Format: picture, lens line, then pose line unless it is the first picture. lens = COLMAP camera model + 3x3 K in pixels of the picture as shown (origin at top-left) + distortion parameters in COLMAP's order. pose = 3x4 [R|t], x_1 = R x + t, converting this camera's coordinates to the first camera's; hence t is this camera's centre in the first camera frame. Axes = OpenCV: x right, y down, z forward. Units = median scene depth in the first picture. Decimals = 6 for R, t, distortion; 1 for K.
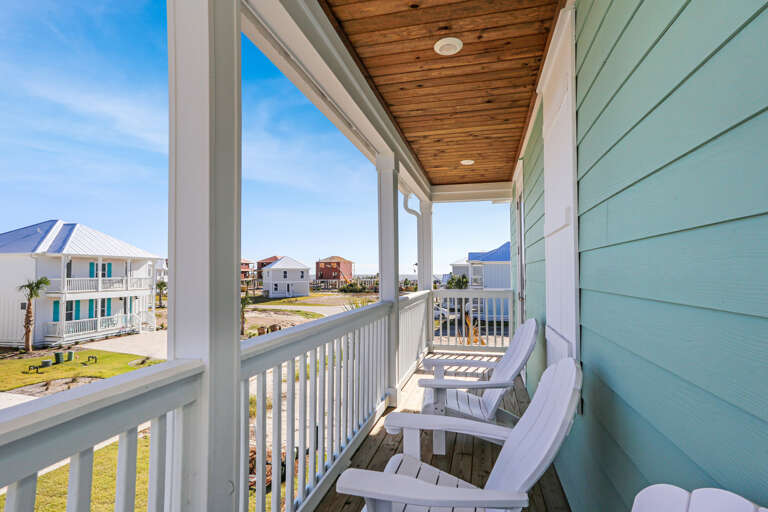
lens RADIAL K [[377.9, 0, 382.7], [0, 377.9, 258.6], [0, 0, 1]] dist [0.000562, 0.000490]
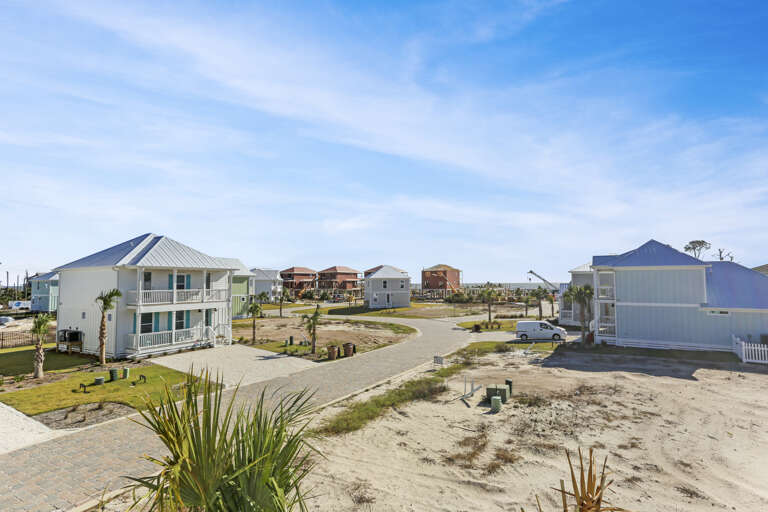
lens RADIAL K [[377.9, 0, 387.7], [0, 377.9, 255.4], [0, 0, 1]] dist [0.000562, 0.000490]
pose [[0.960279, -0.024974, -0.277923, 0.052121], [0.016082, 0.999285, -0.034226, 0.003823], [0.278579, 0.028397, 0.959993, 0.184443]]
